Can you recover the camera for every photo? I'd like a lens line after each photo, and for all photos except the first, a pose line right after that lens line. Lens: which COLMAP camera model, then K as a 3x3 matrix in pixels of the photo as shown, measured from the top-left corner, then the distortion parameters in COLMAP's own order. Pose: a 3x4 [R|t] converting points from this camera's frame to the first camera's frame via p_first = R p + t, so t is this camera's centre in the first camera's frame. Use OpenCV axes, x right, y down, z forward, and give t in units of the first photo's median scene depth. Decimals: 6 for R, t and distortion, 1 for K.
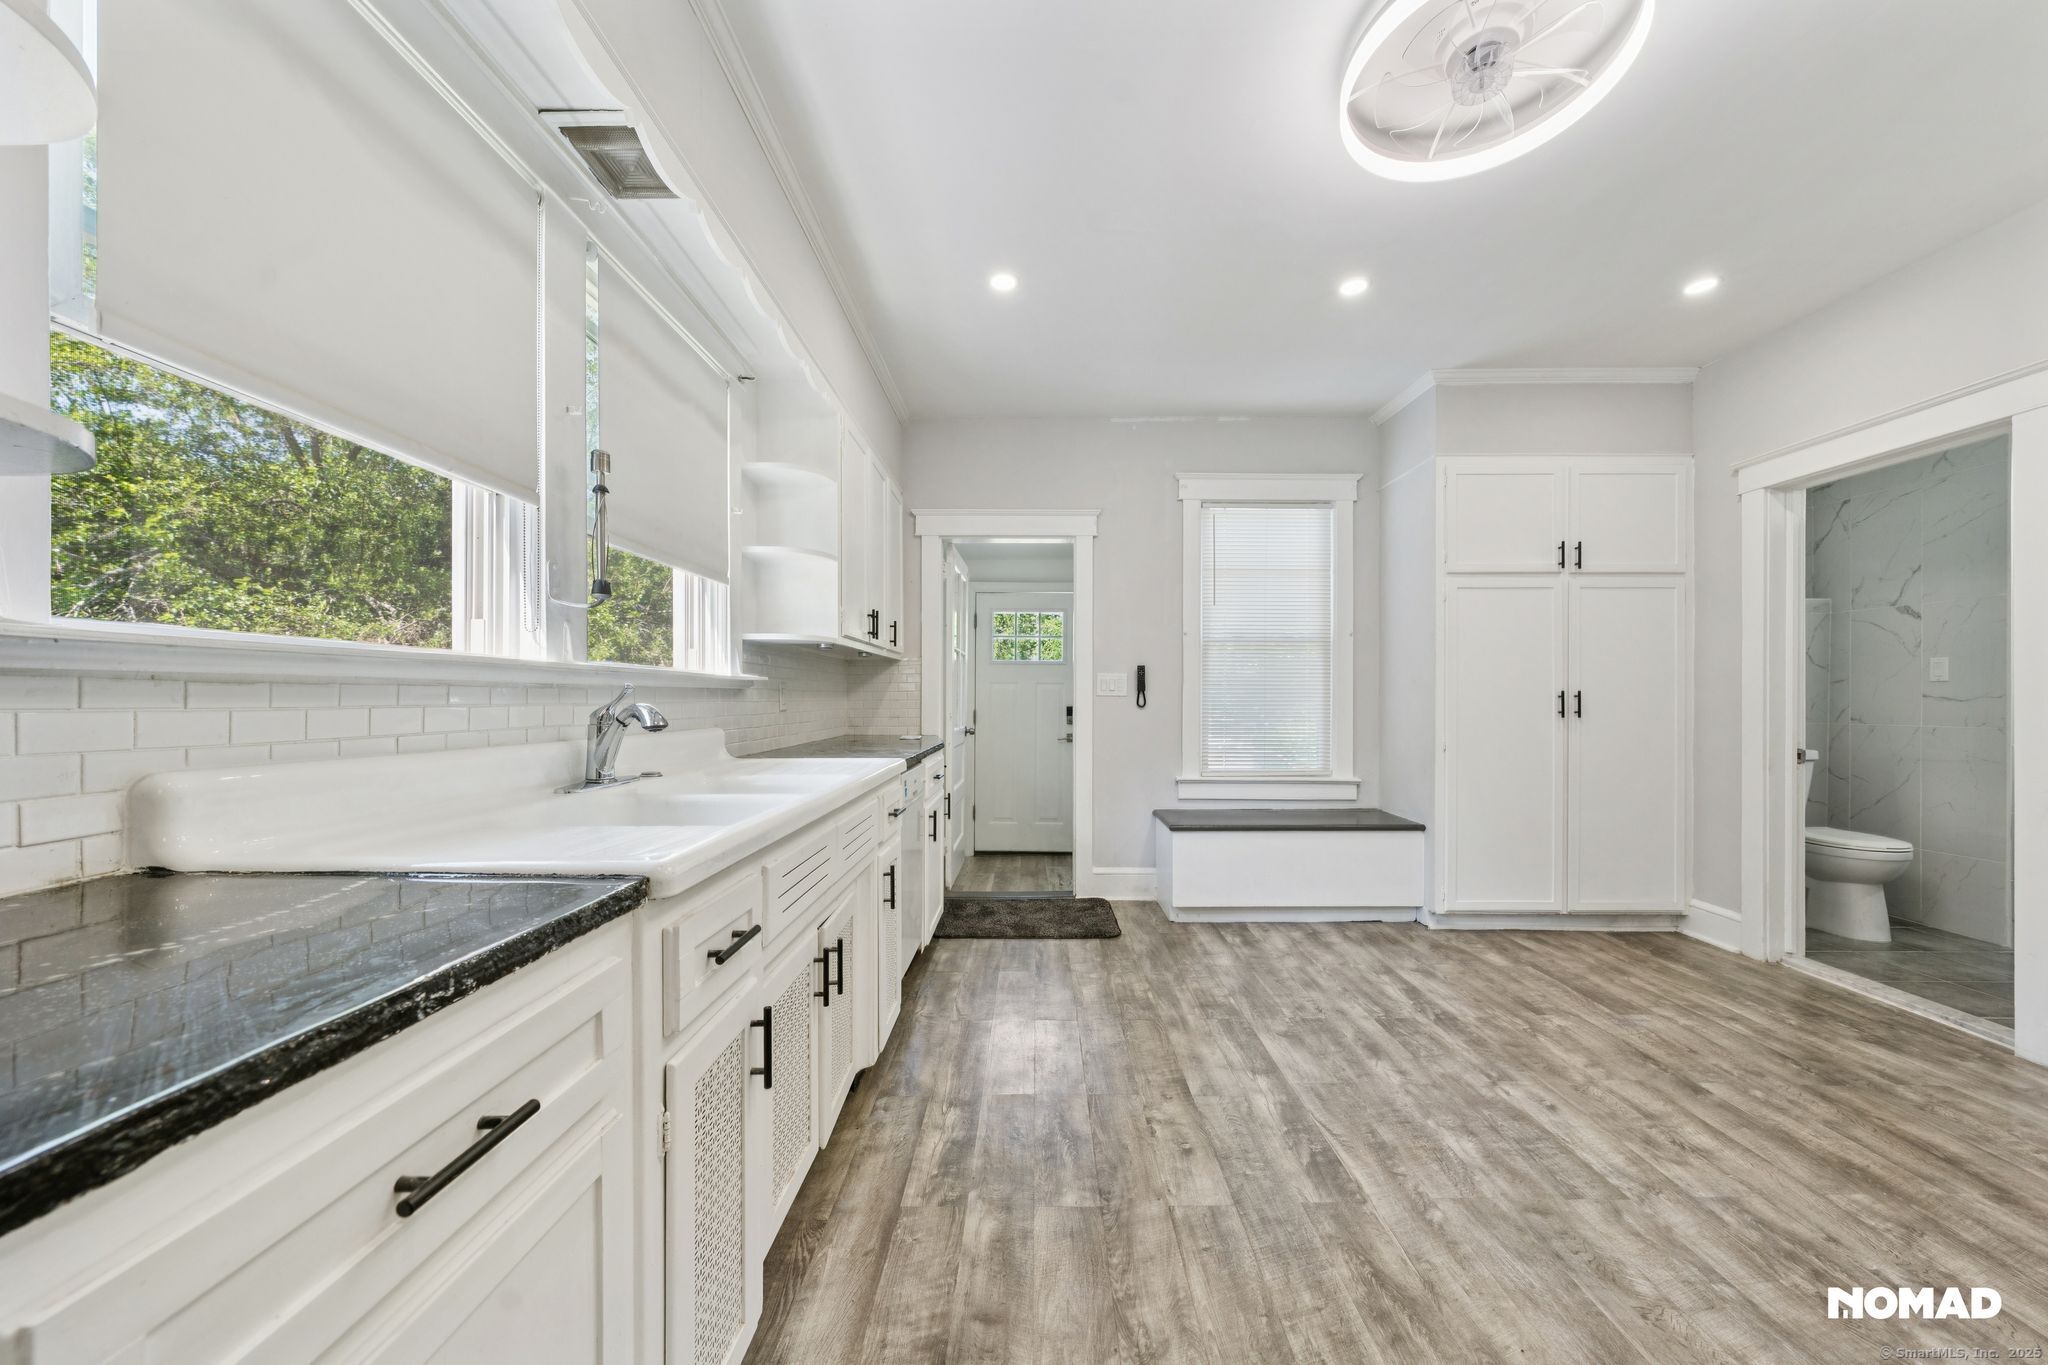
lens RADIAL K [[707.9, 0, 1034.2], [0, 707.9, 699.4], [0, 0, 1]] dist [-0.000115, 0.000318]
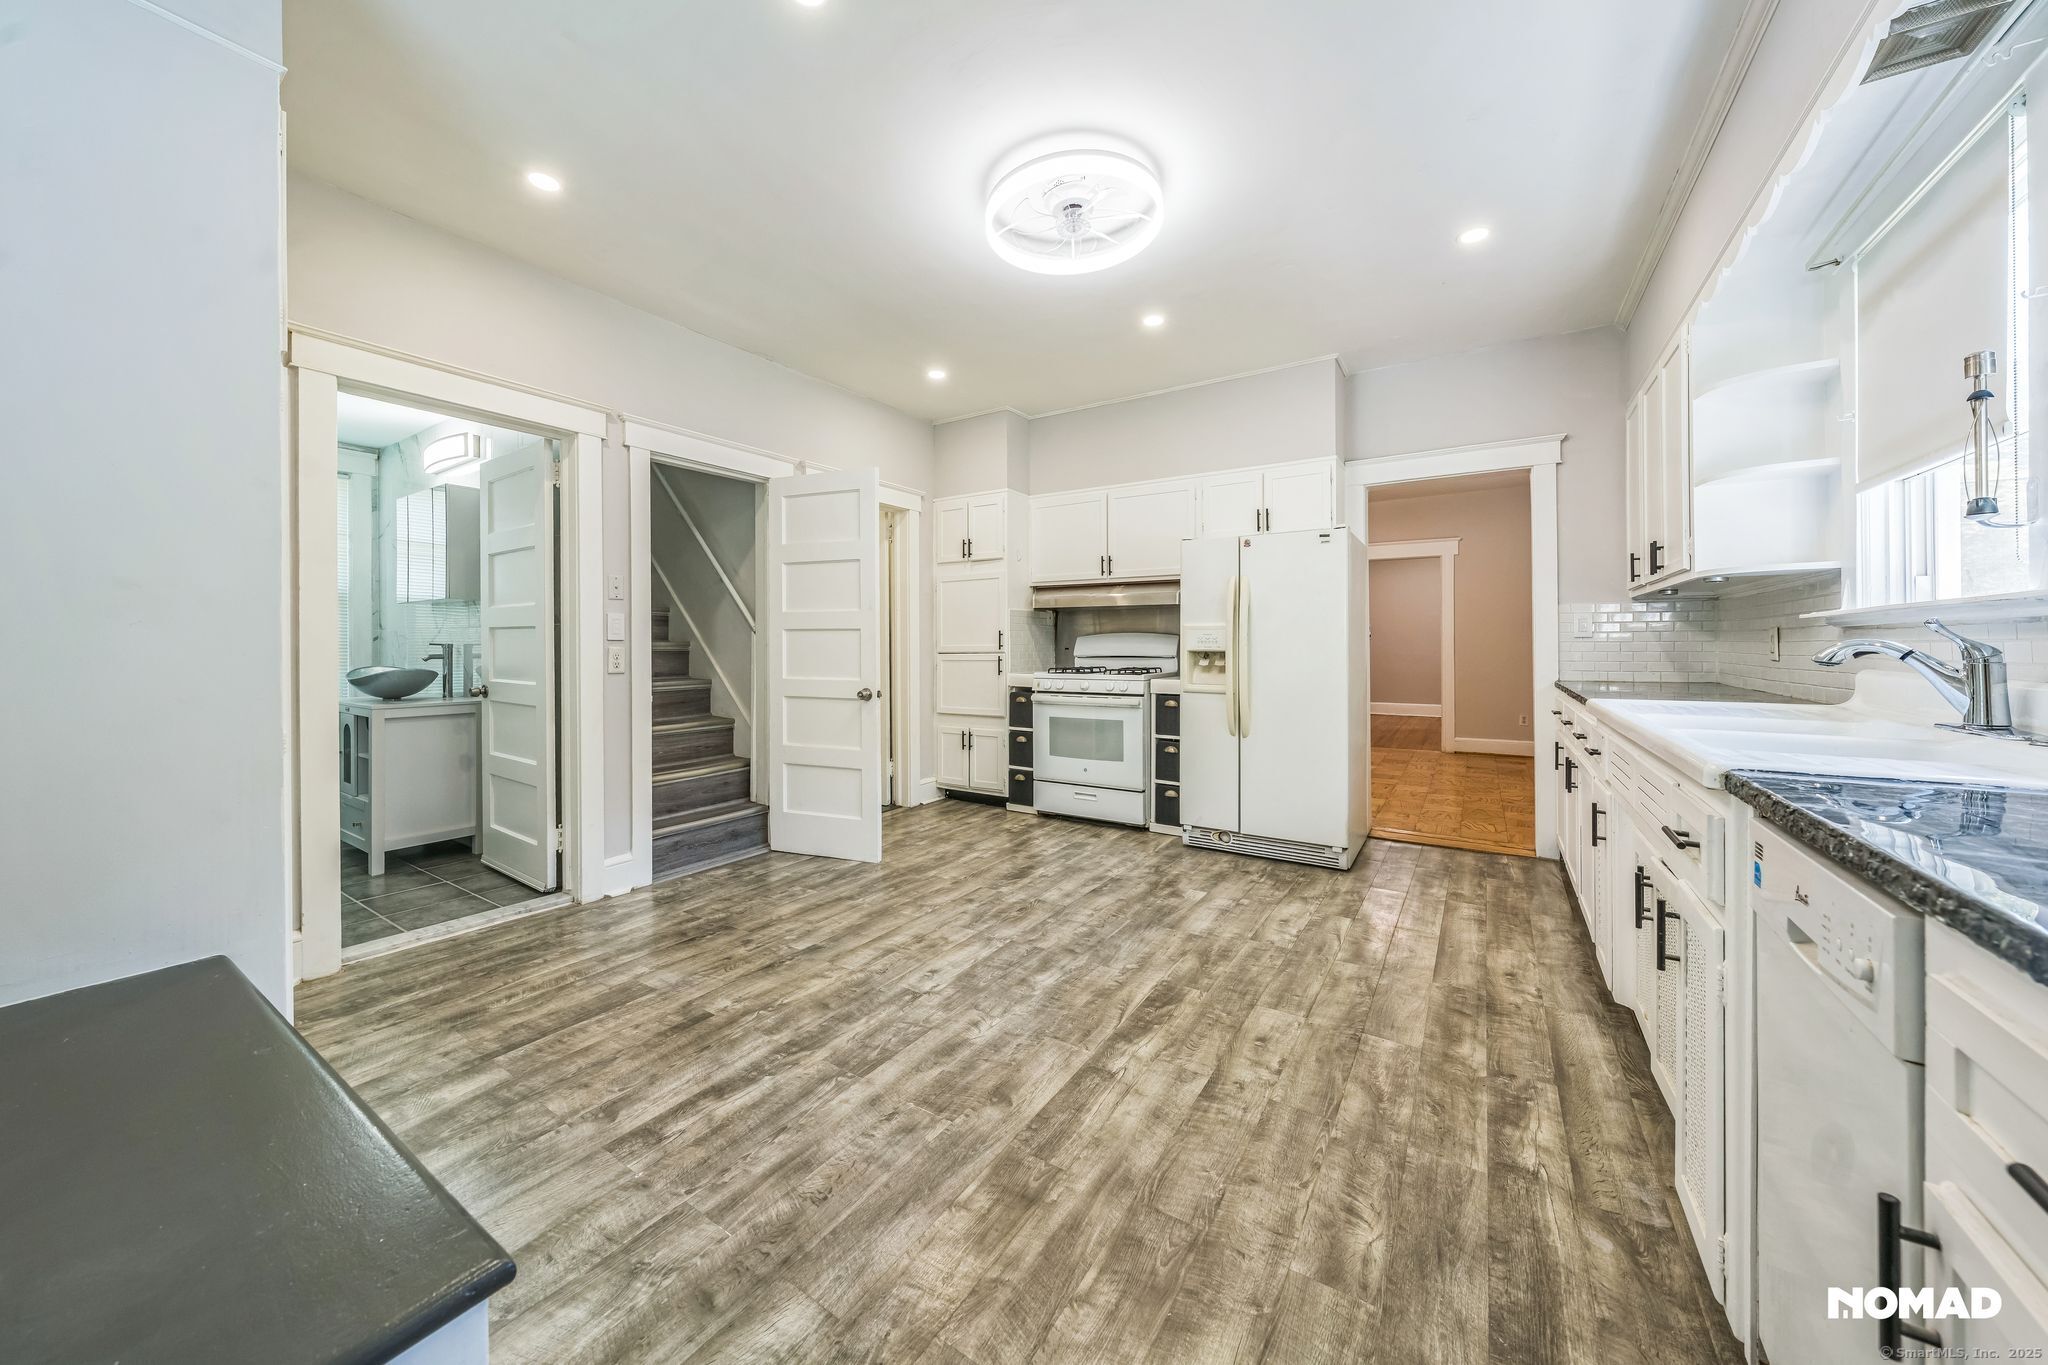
lens RADIAL K [[714.2, 0, 1027.4], [0, 714.2, 651.2], [0, 0, 1]] dist [-0.002426, -0.000201]
pose [[-0.845284, -0.003134, 0.534308, -0.066252], [0.001297, 0.999968, 0.007917, 0.012631], [-0.534316, 0.007385, -0.845253, 1.977398]]
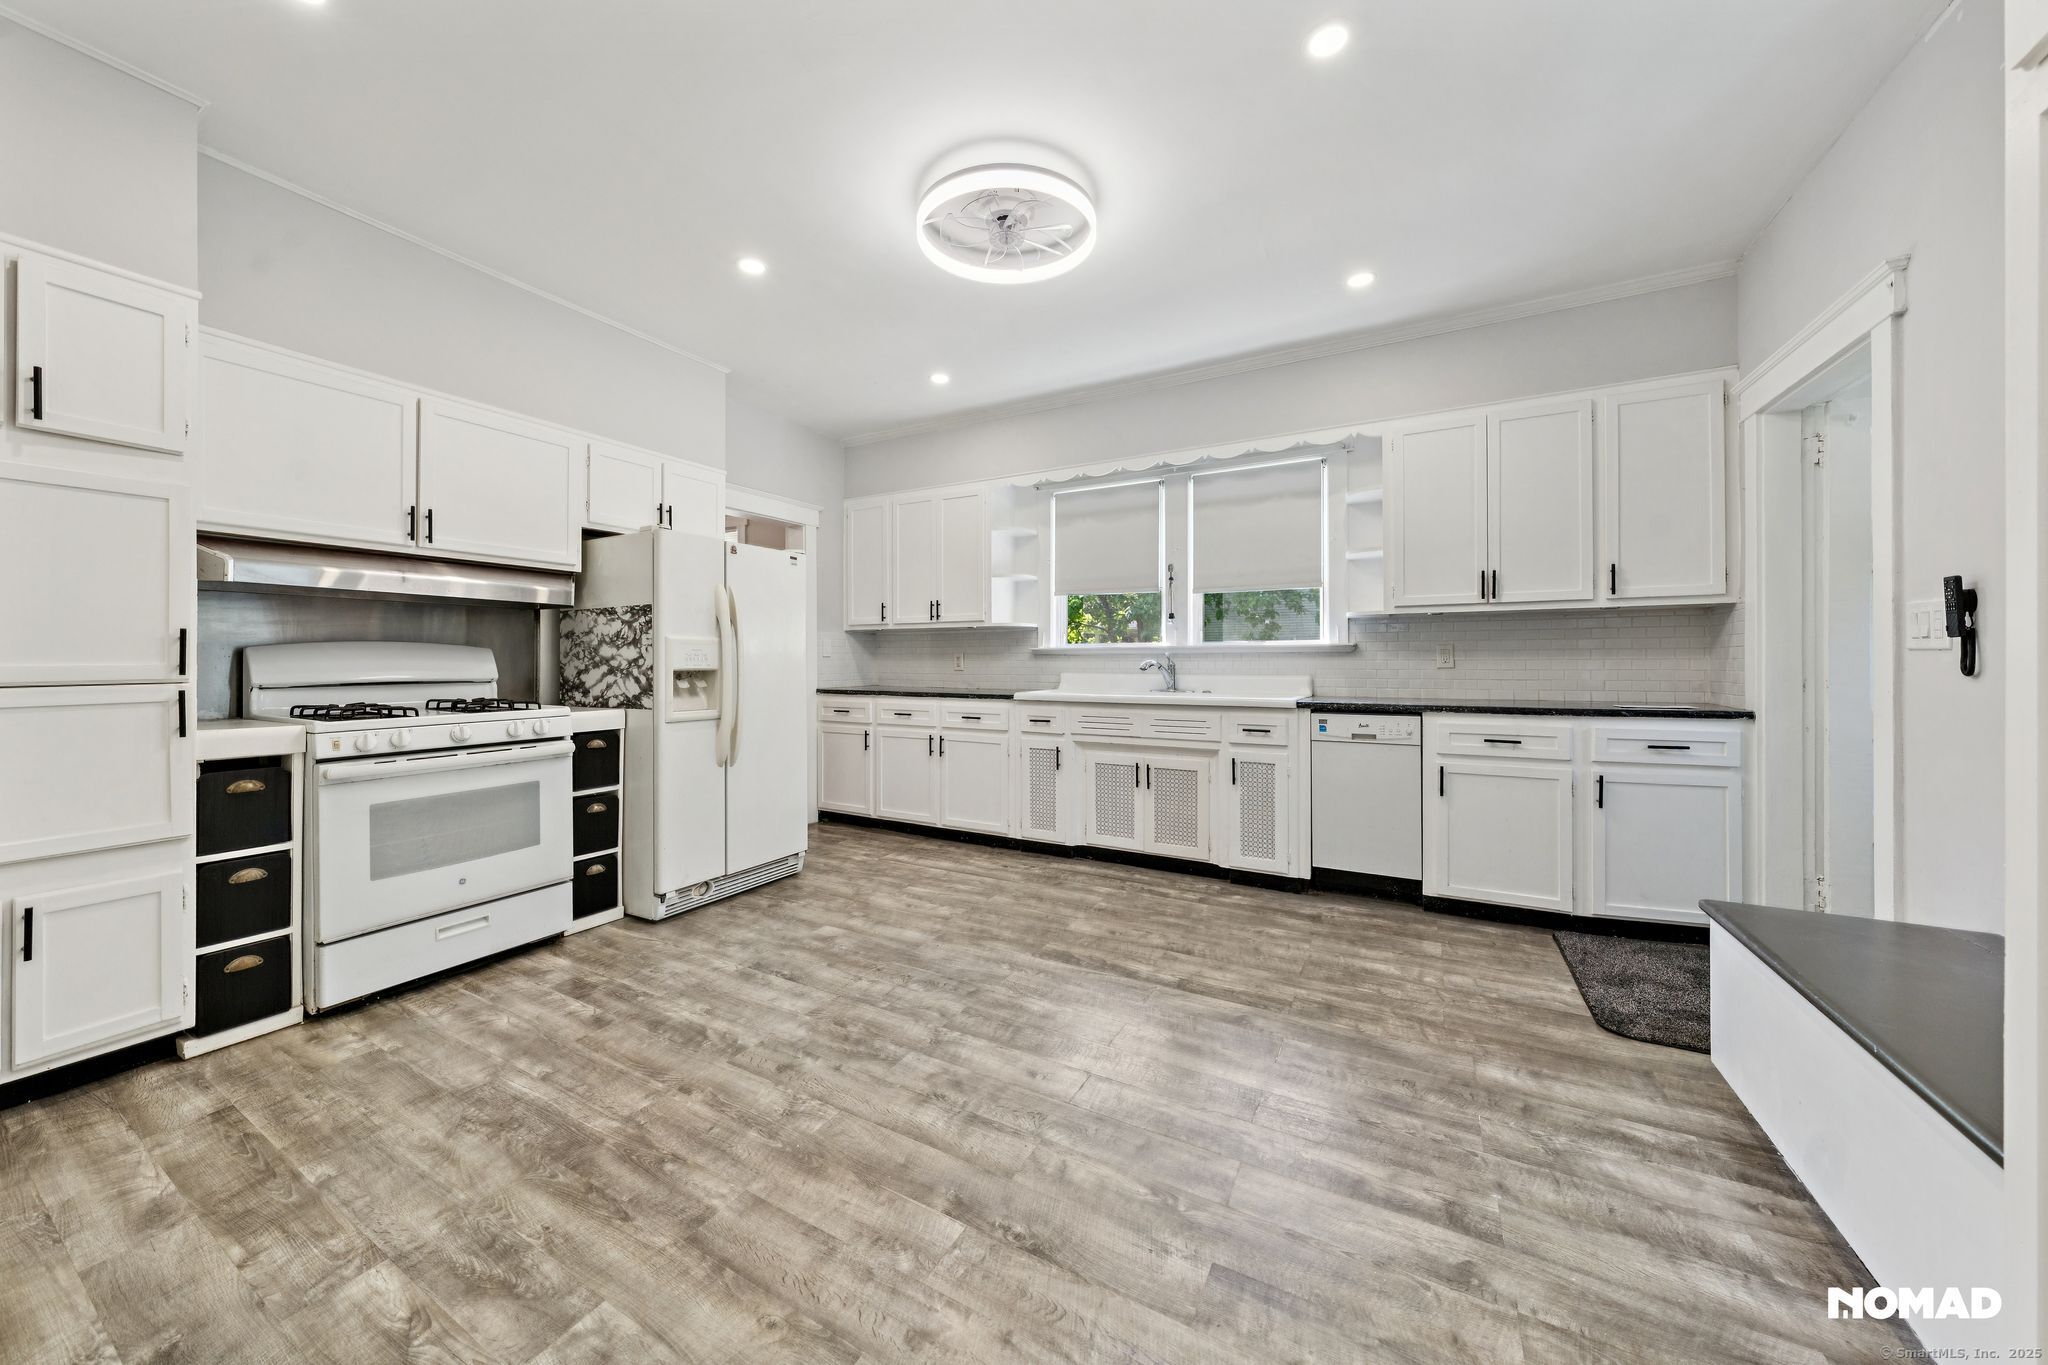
lens RADIAL K [[702.5, 0, 1019.6], [0, 702.5, 658.9], [0, 0, 1]] dist [0.000043, -0.001525]
pose [[-0.483000, -0.001748, -0.875619, 1.607896], [0.000804, 0.999997, -0.002440, 0.007289], [0.875620, -0.001882, -0.482997, 1.471010]]
